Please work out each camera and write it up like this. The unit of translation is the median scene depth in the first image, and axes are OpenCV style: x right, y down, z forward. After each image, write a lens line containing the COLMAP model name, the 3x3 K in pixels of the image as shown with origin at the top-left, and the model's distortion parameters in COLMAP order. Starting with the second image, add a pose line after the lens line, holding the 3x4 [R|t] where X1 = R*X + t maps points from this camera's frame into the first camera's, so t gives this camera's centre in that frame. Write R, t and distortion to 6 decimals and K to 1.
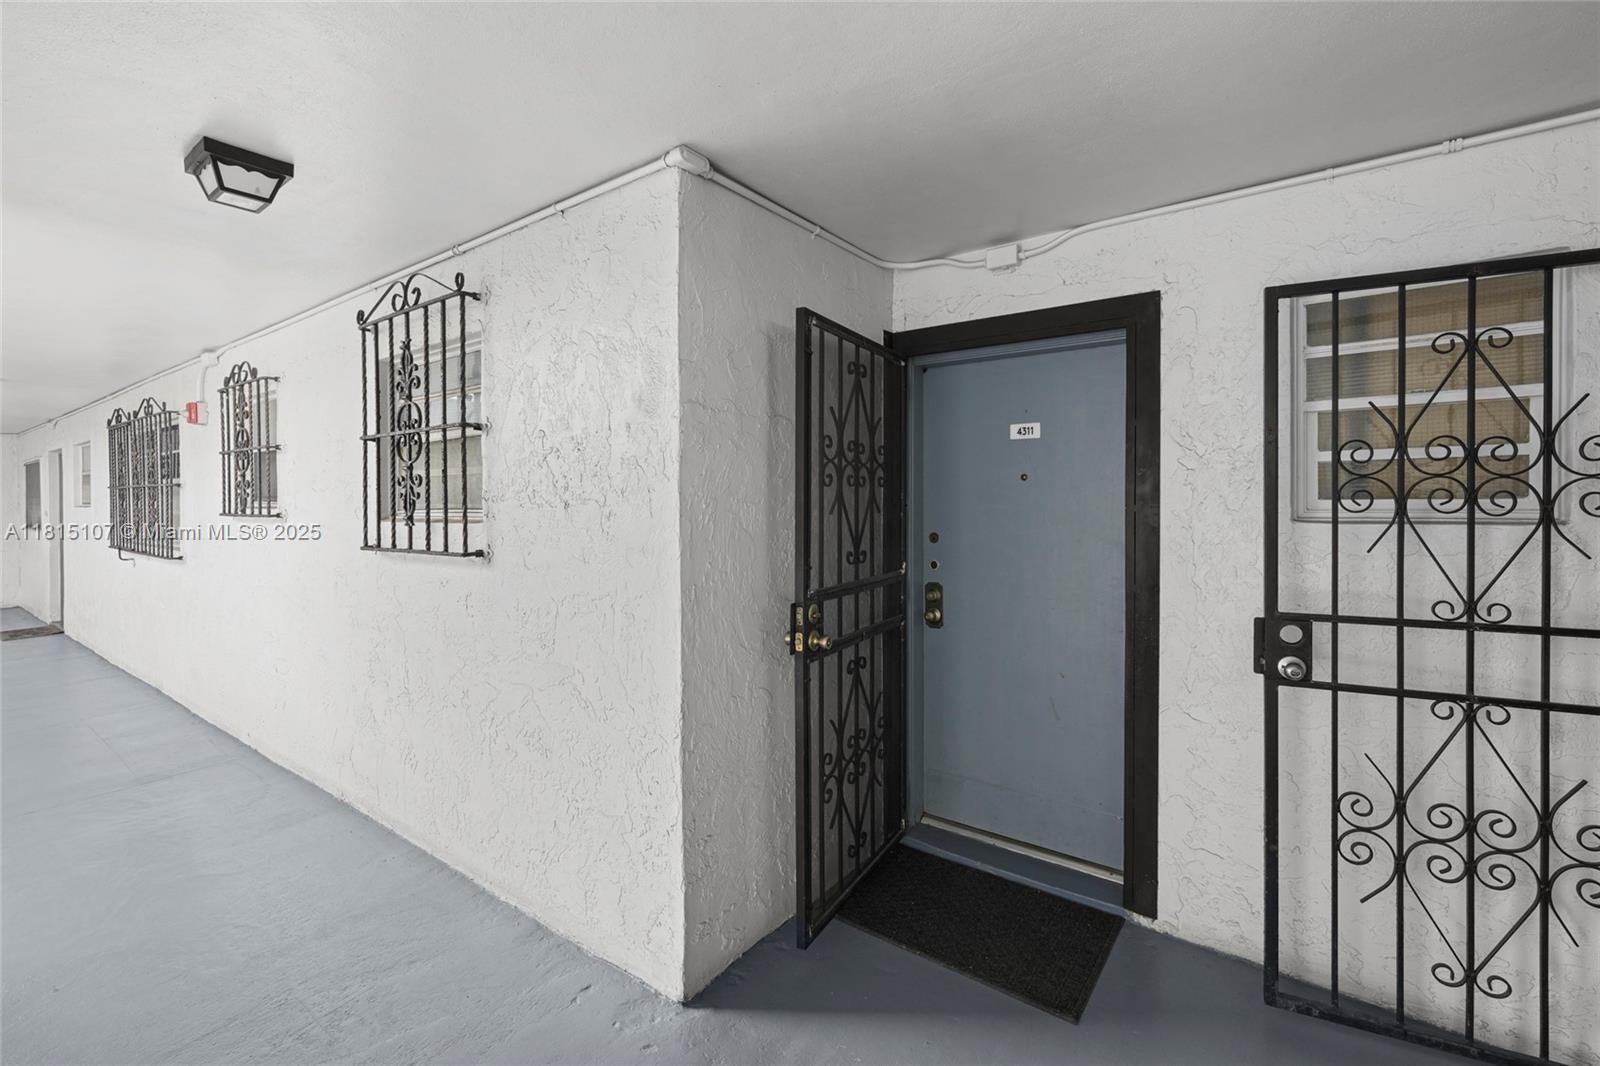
lens RADIAL K [[698.5, 0, 803.1], [0, 698.5, 508.1], [0, 0, 1]] dist [0.001805, 0.000455]
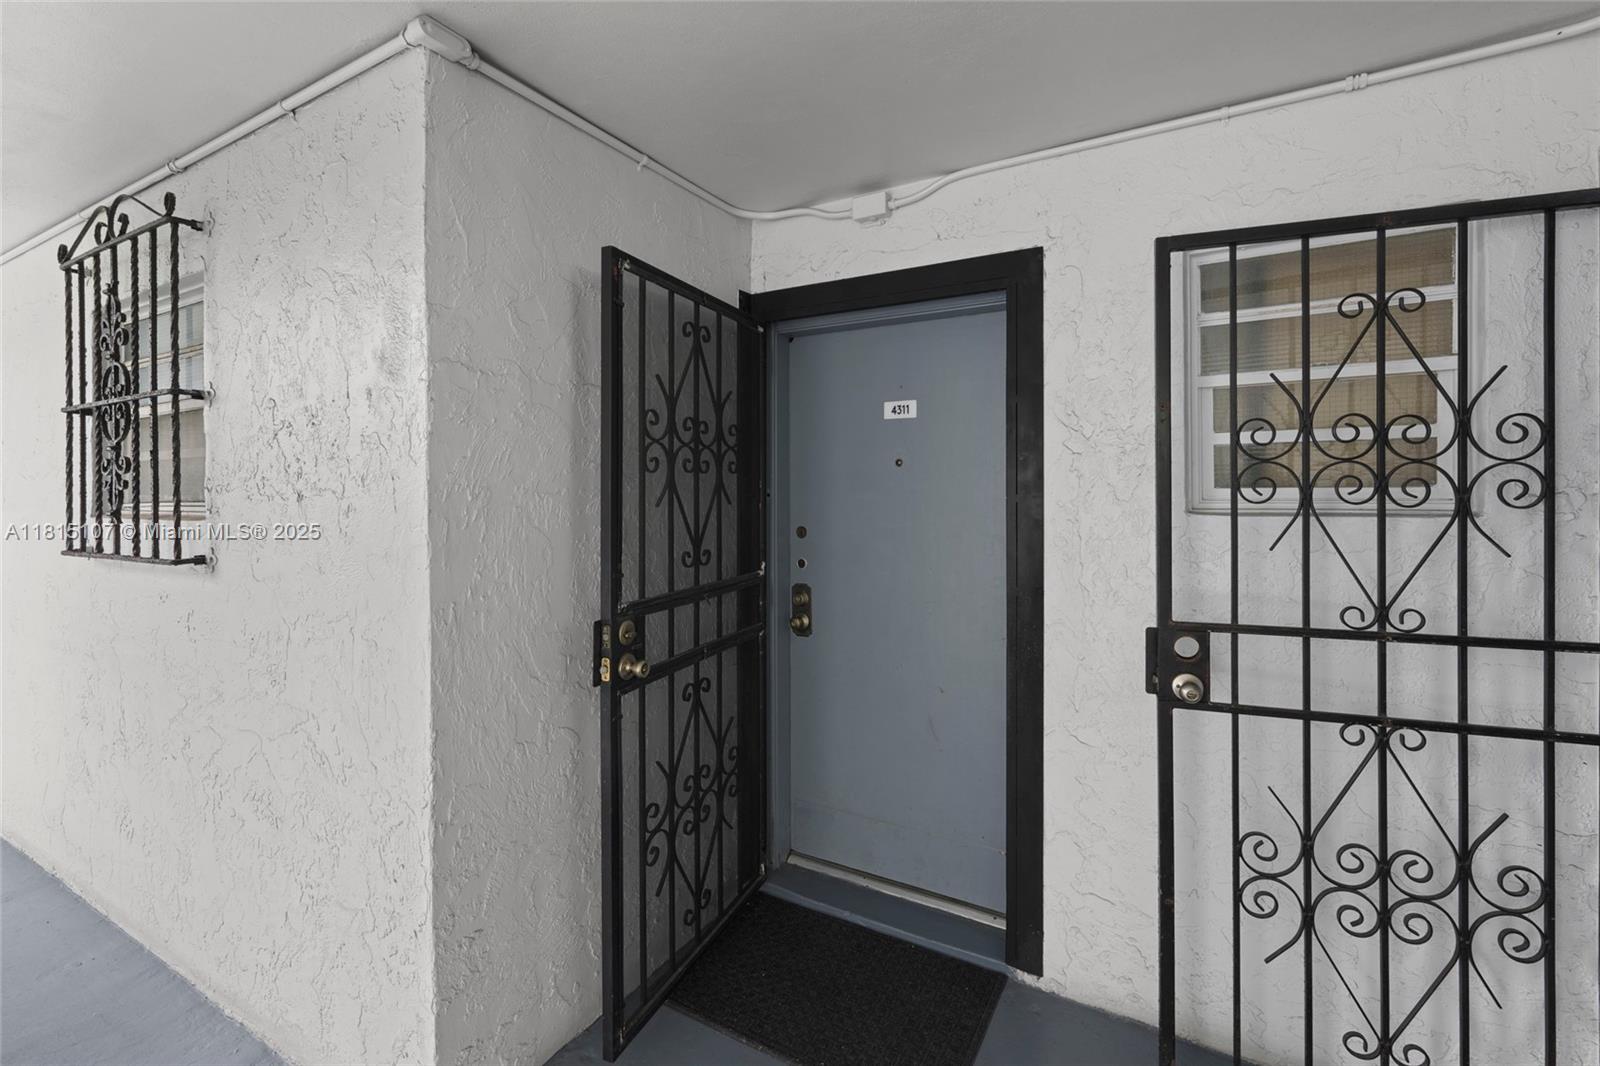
lens RADIAL K [[707.7, 0, 799.9], [0, 707.7, 492.1], [0, 0, 1]] dist [0.003877, 0.000378]
pose [[0.993478, -0.002297, 0.114004, 0.116756], [0.002868, 0.999984, -0.004851, -0.004236], [-0.113991, 0.005147, 0.993468, 0.172652]]
